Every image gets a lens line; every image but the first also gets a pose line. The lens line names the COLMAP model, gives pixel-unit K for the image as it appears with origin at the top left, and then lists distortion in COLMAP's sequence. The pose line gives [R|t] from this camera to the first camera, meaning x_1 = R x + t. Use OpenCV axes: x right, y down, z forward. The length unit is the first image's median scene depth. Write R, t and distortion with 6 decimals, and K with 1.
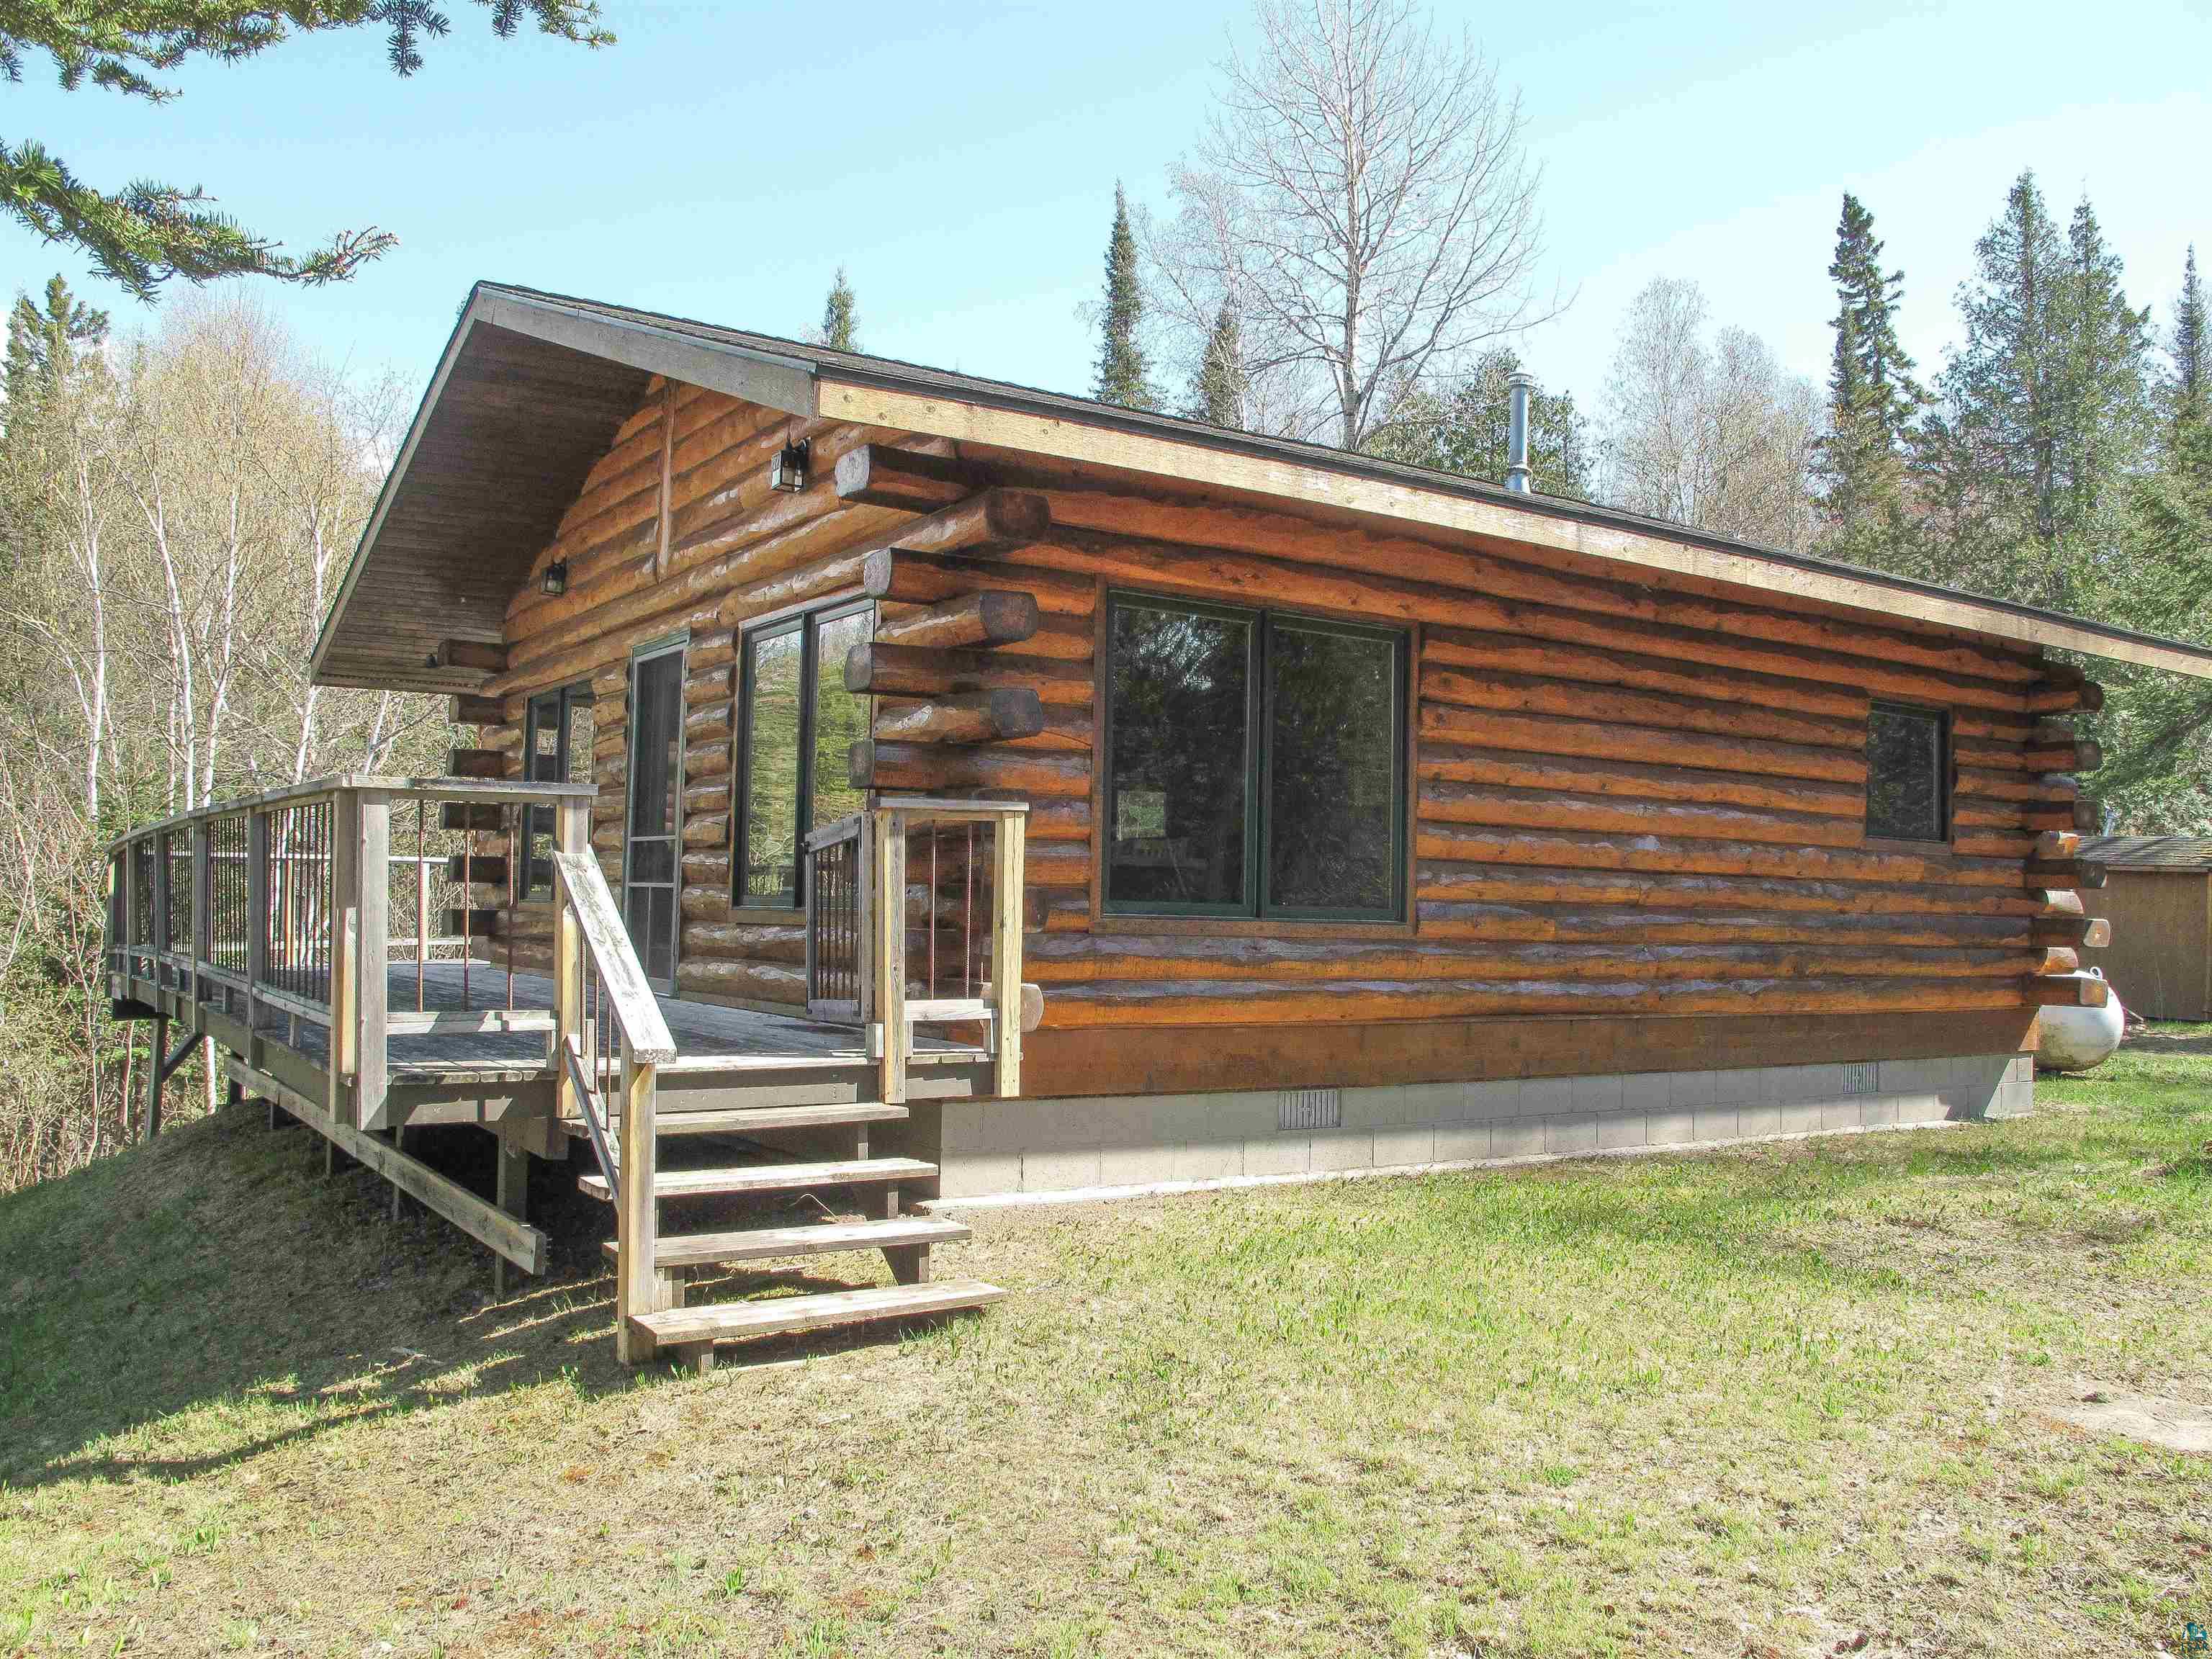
lens RADIAL K [[1862.6, 0, 1106.0], [0, 1862.6, 829.5], [0, 0, 1]] dist [-0.146403, 0.094604]
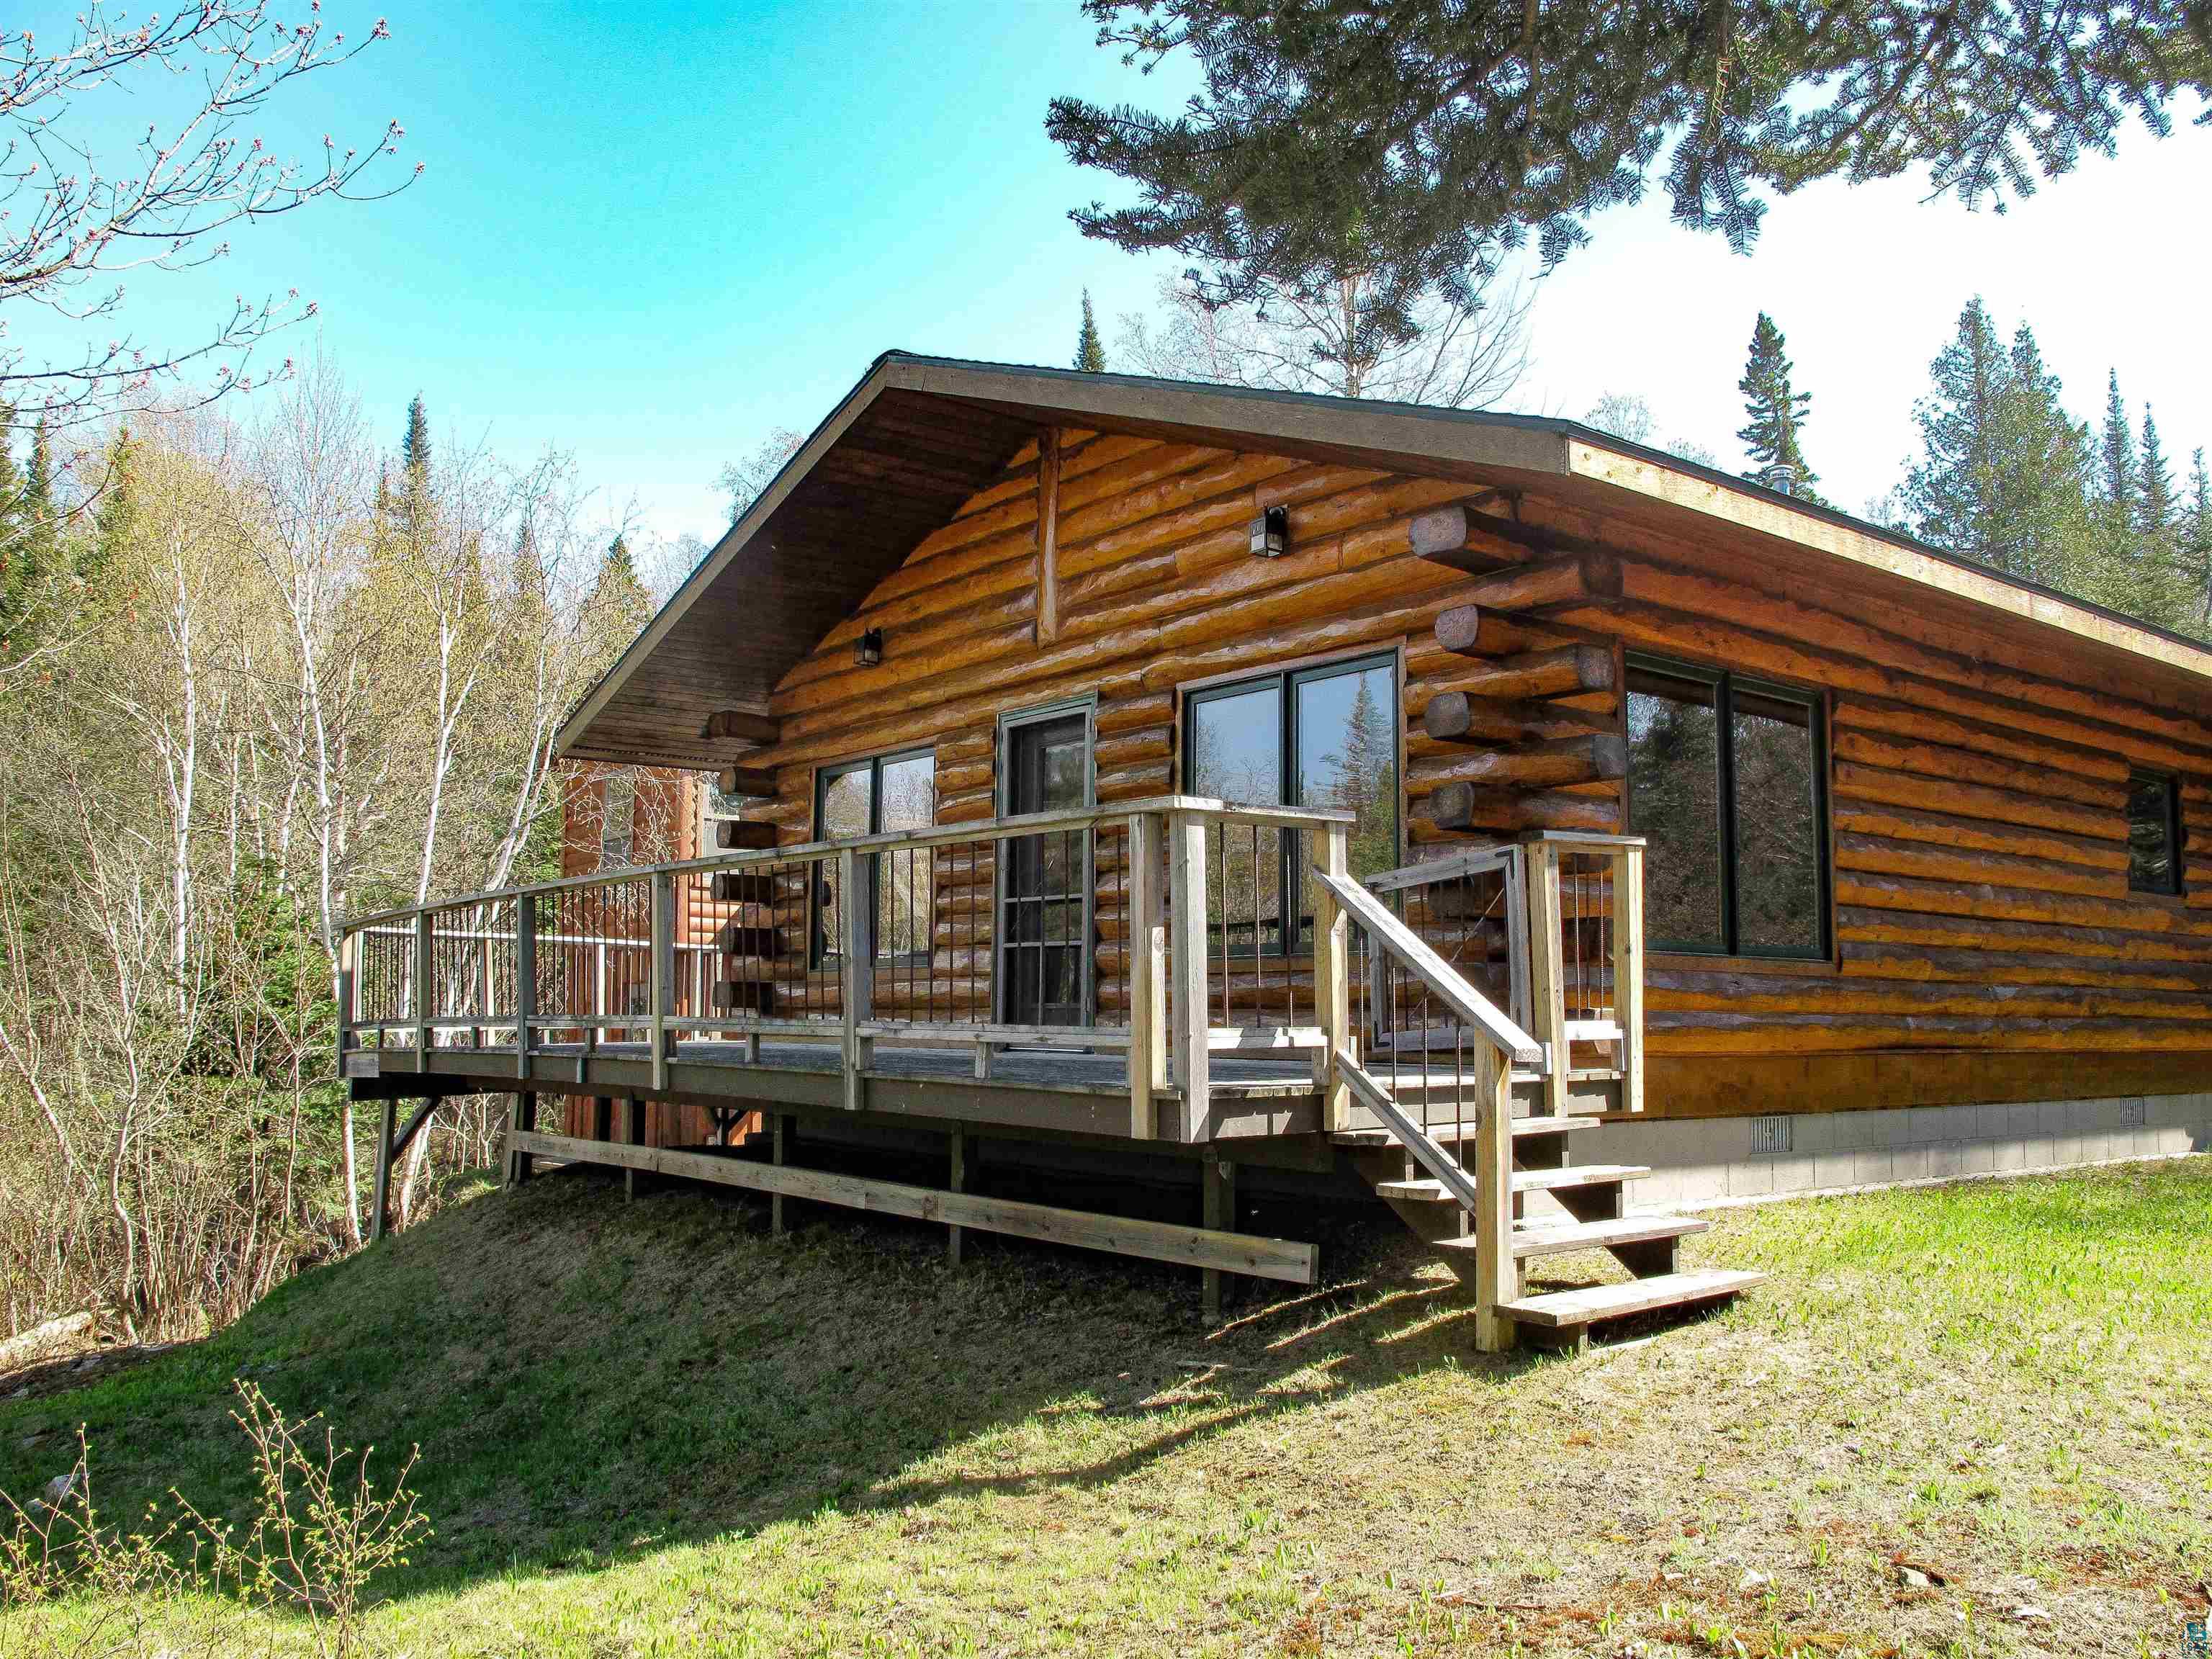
lens RADIAL K [[1862.6, 0, 1106.0], [0, 1862.6, 829.5], [0, 0, 1]] dist [-0.146403, 0.094604]
pose [[0.996569, -0.002500, 0.082734, -0.328818], [0.007374, 0.998251, -0.058665, 0.030548], [-0.082442, 0.059073, 0.994844, -0.027597]]
